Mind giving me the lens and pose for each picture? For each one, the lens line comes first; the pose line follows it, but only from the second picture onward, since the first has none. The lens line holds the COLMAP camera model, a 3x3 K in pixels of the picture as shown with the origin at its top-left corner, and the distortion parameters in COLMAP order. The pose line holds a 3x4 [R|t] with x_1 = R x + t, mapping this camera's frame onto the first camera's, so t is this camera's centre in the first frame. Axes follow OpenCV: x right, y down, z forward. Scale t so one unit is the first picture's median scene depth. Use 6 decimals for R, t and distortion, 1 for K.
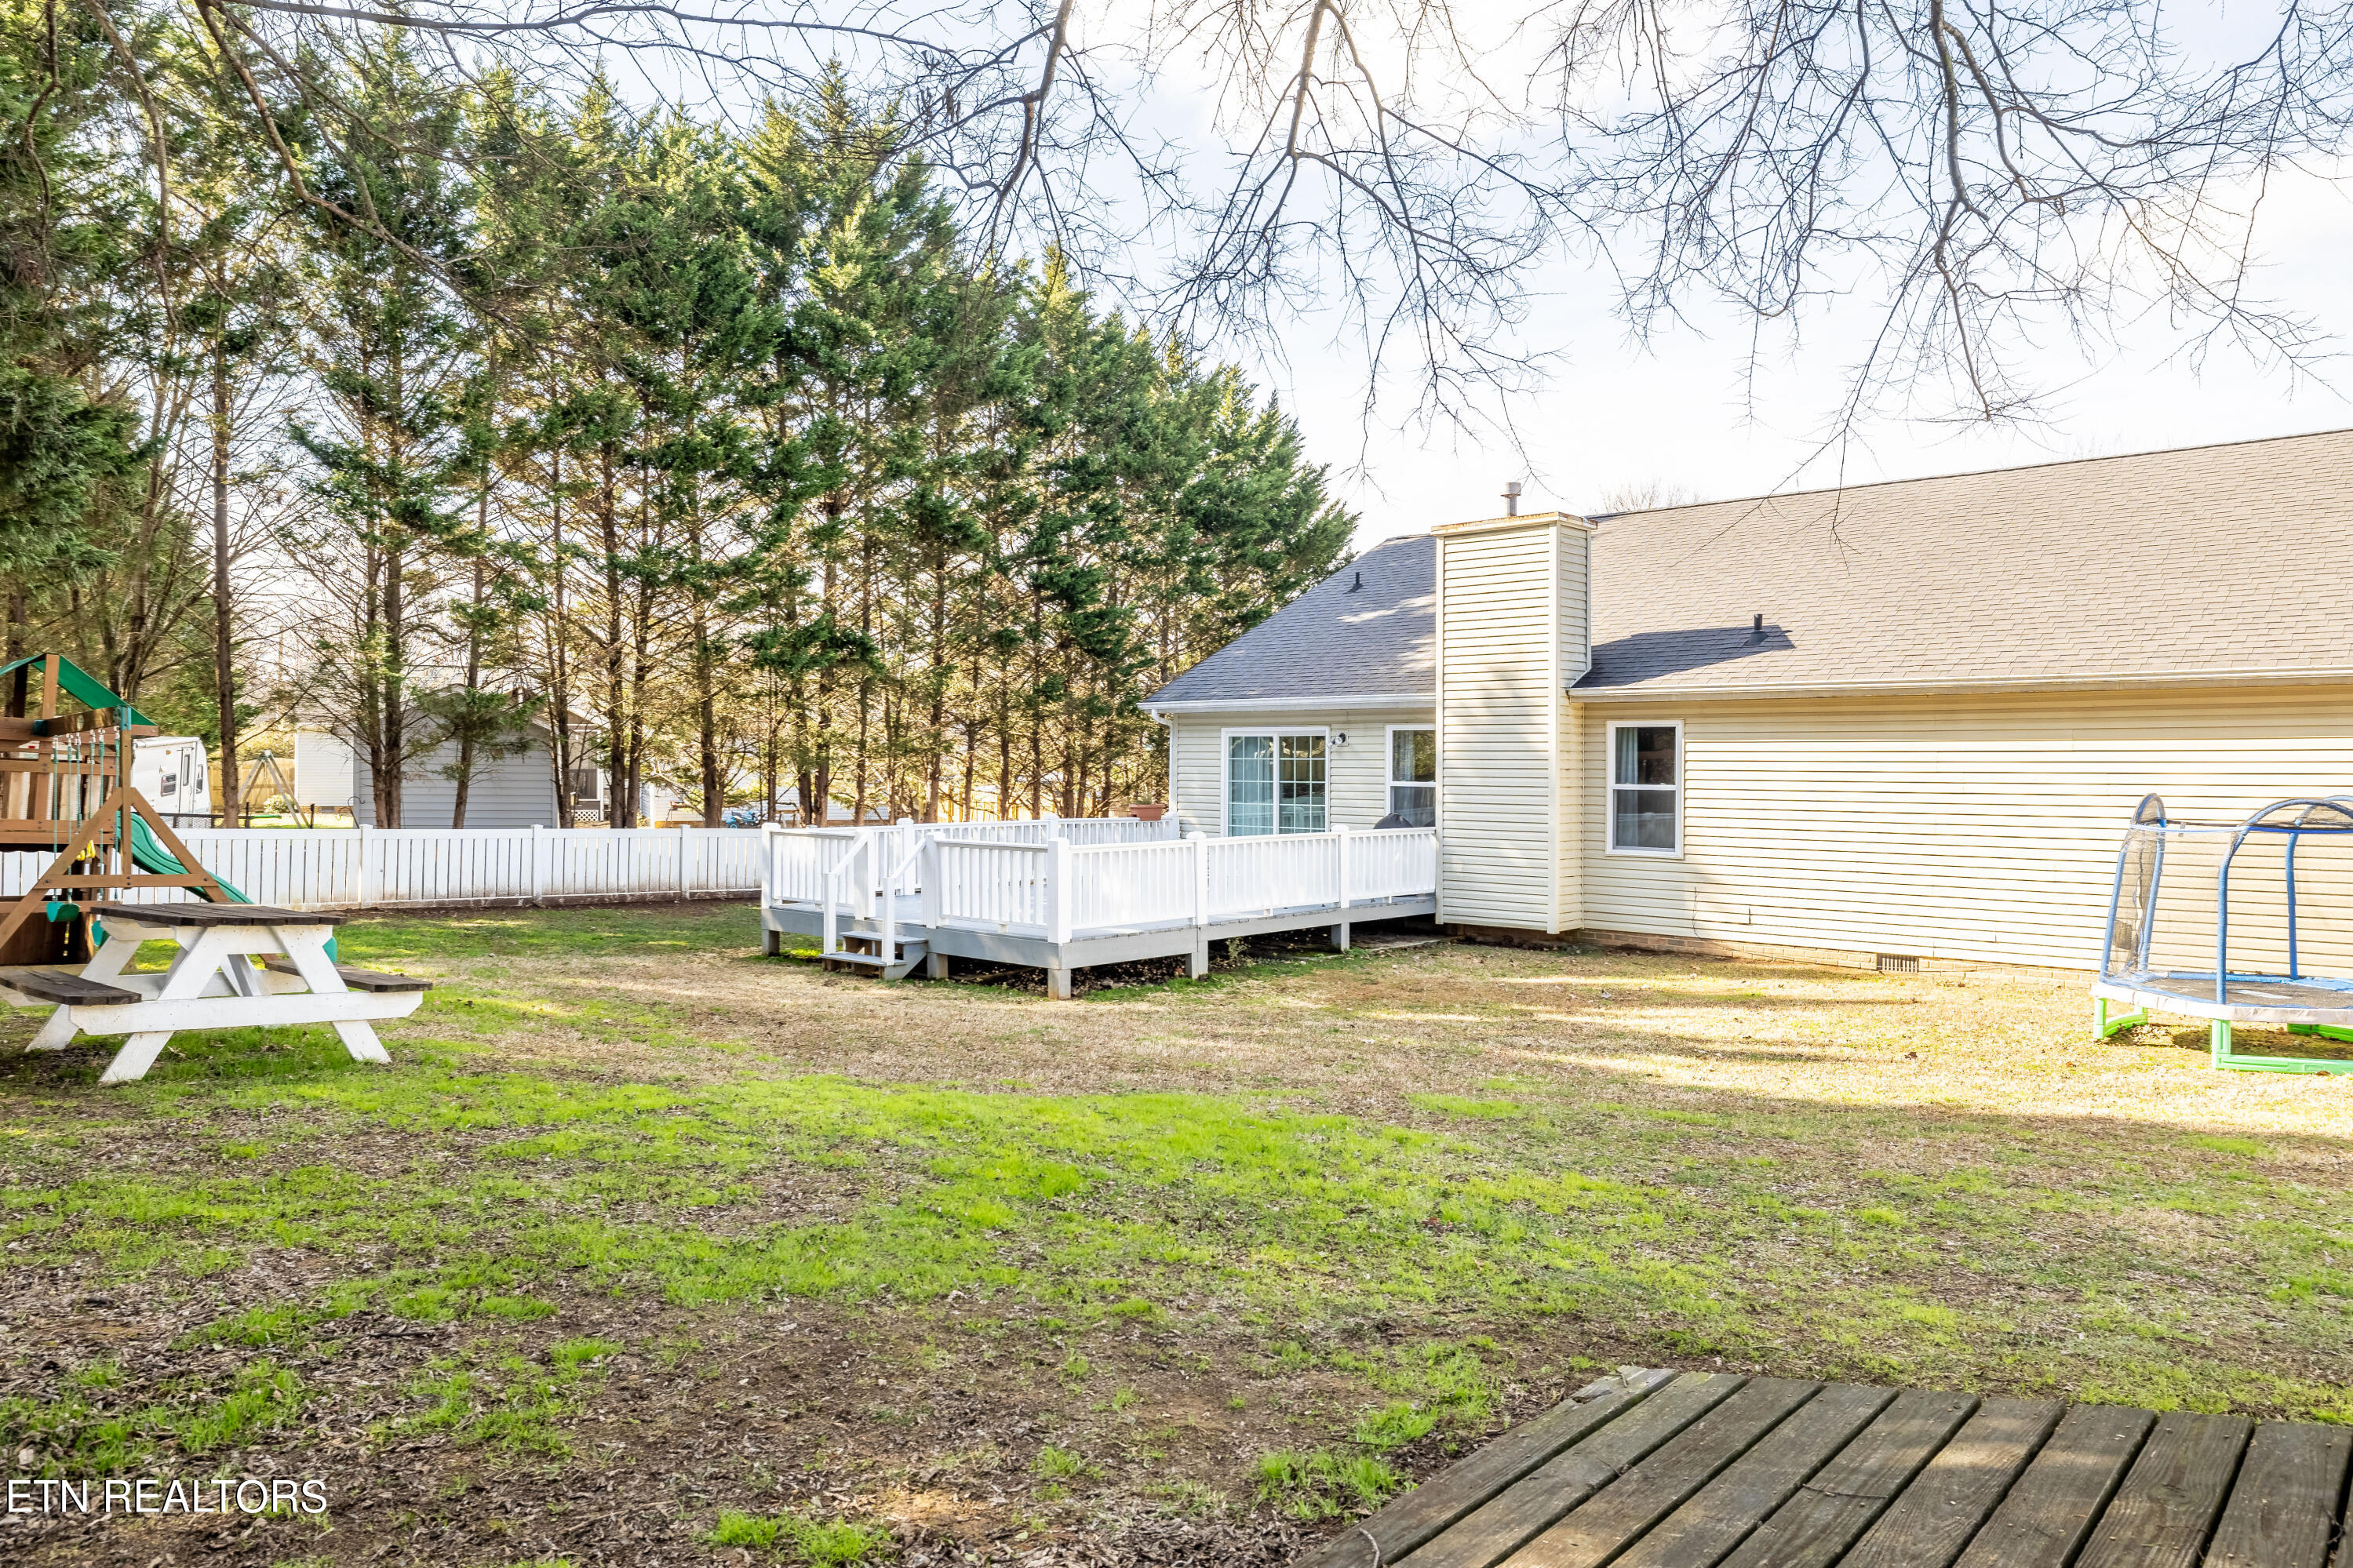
lens RADIAL K [[1535.9, 0, 1176.0], [0, 1535.9, 785.0], [0, 0, 1]] dist [-0.002151, 0.000751]
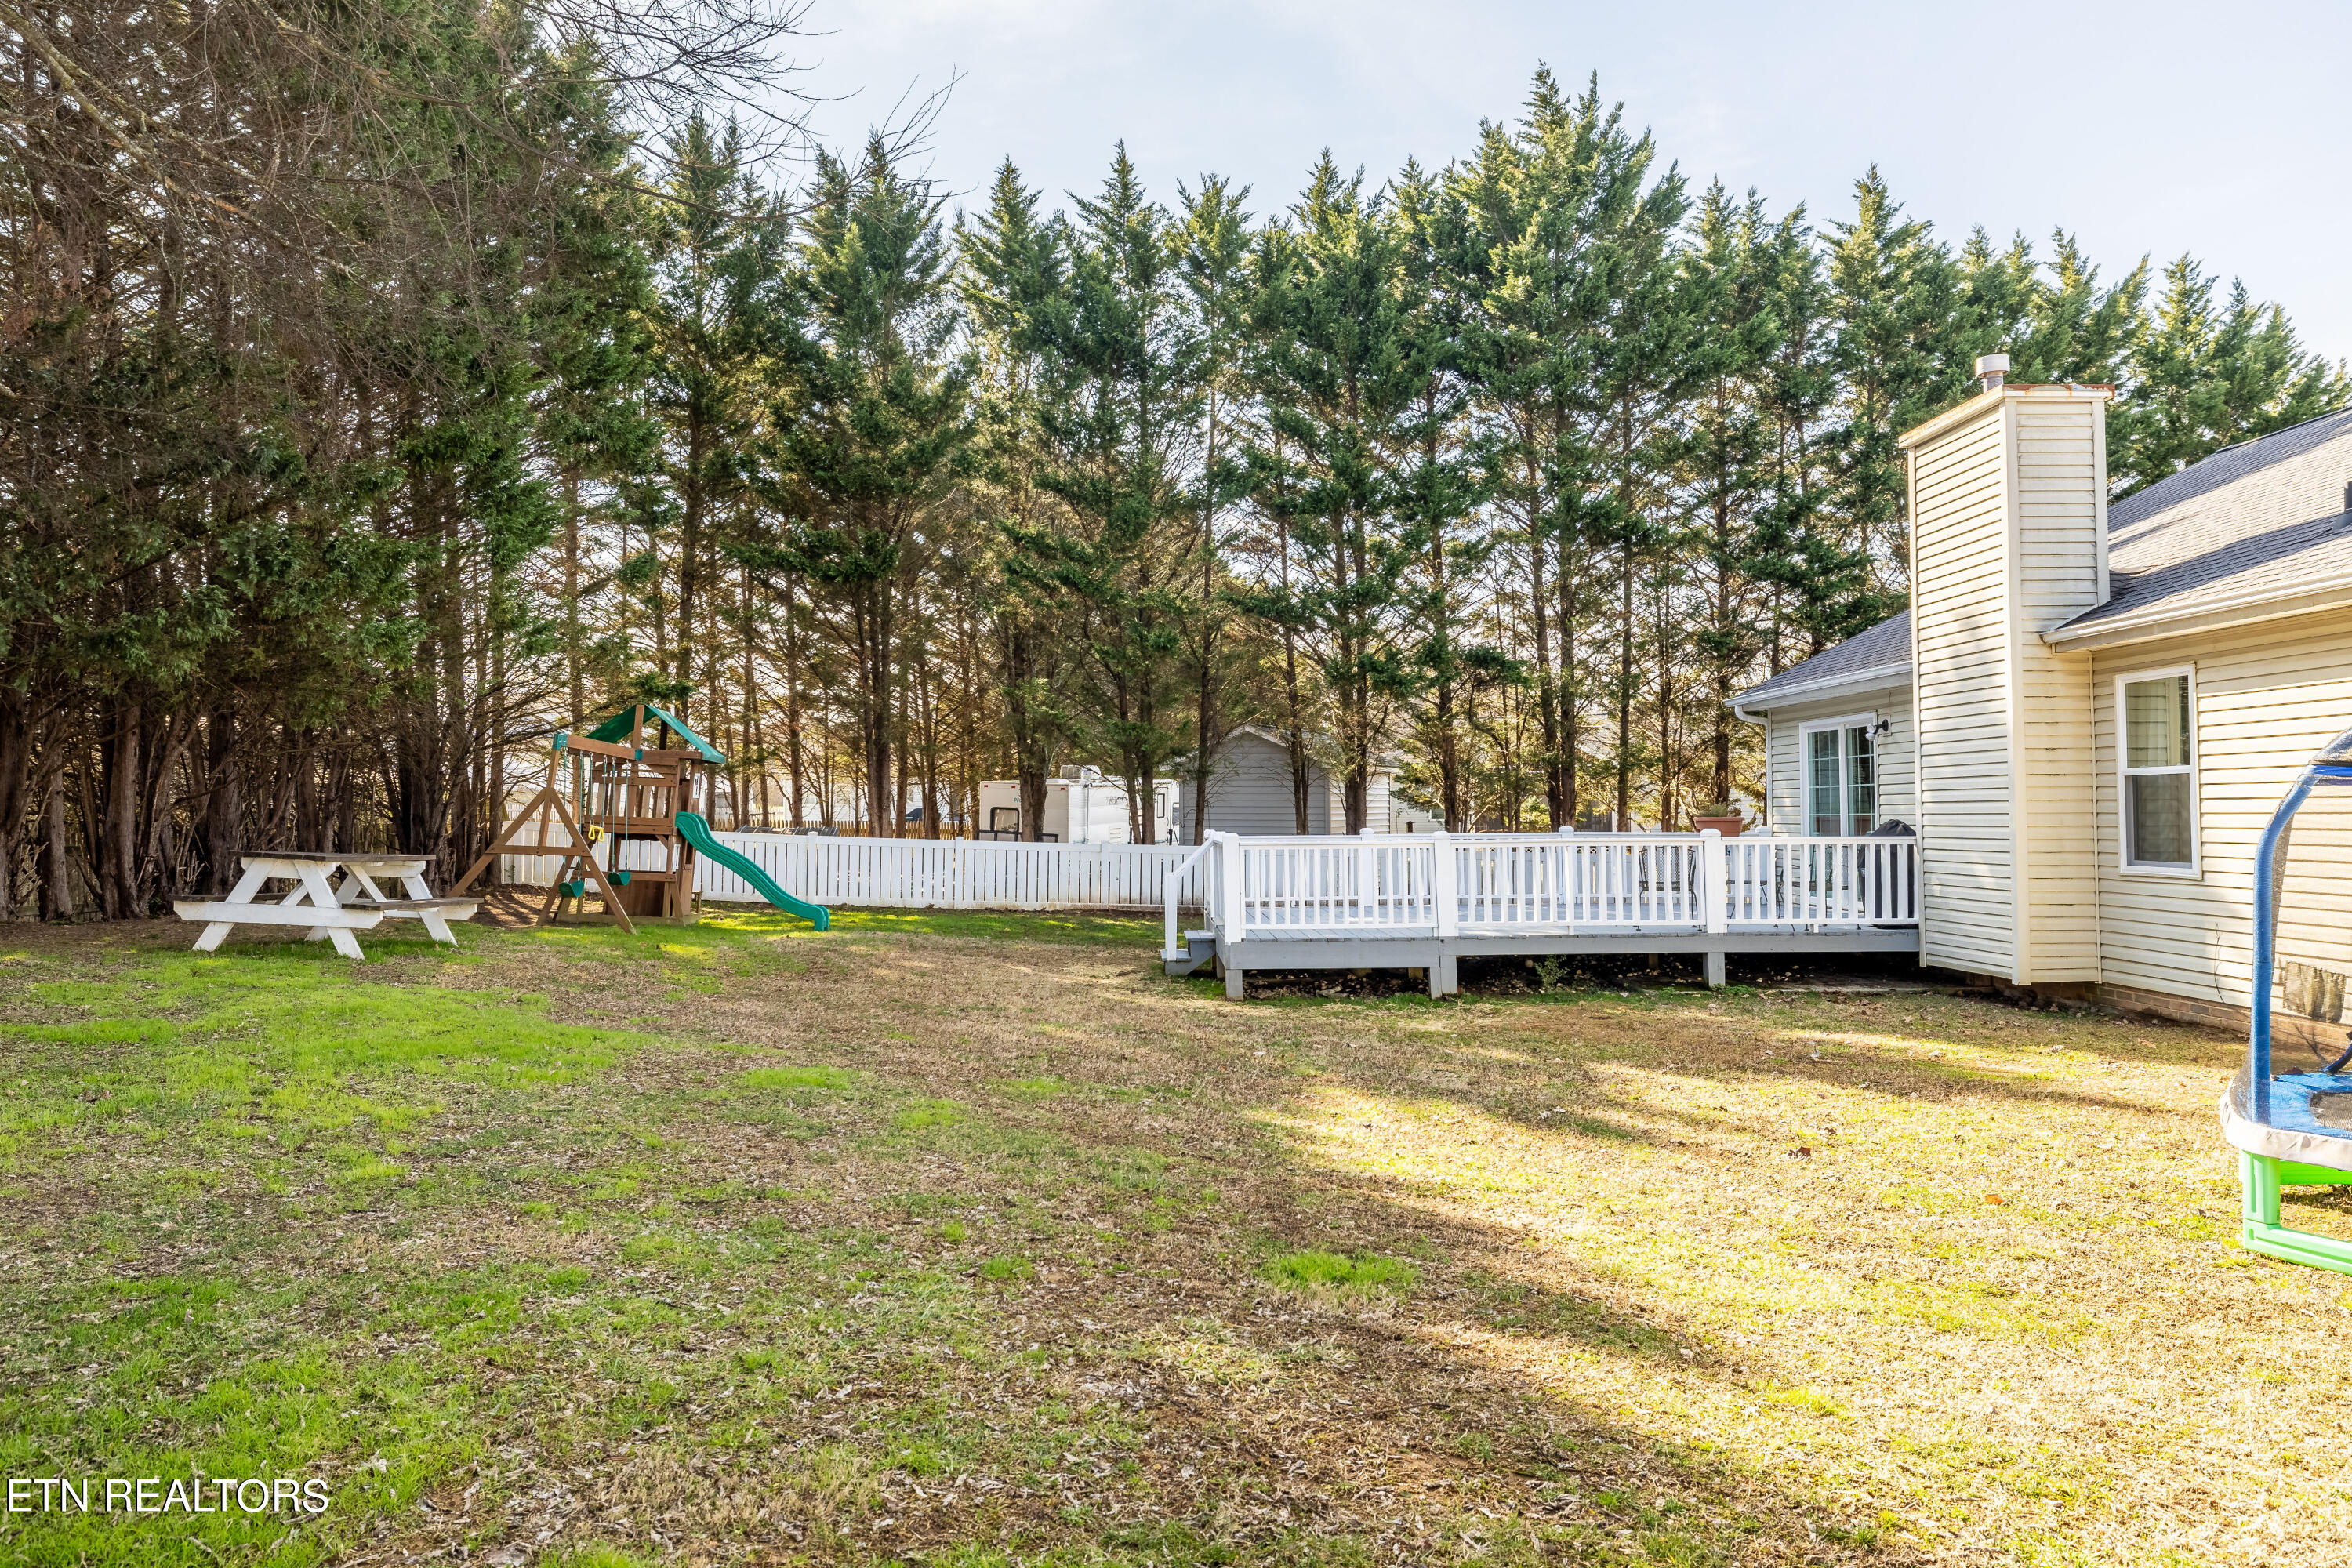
lens RADIAL K [[1535.5, 0, 1178.6], [0, 1535.5, 771.6], [0, 0, 1]] dist [-0.002151, 0.000751]
pose [[0.698095, -0.031198, -0.715325, 0.488079], [0.001006, 0.999092, -0.042593, 0.029893], [0.716005, 0.029014, 0.697492, 0.241242]]
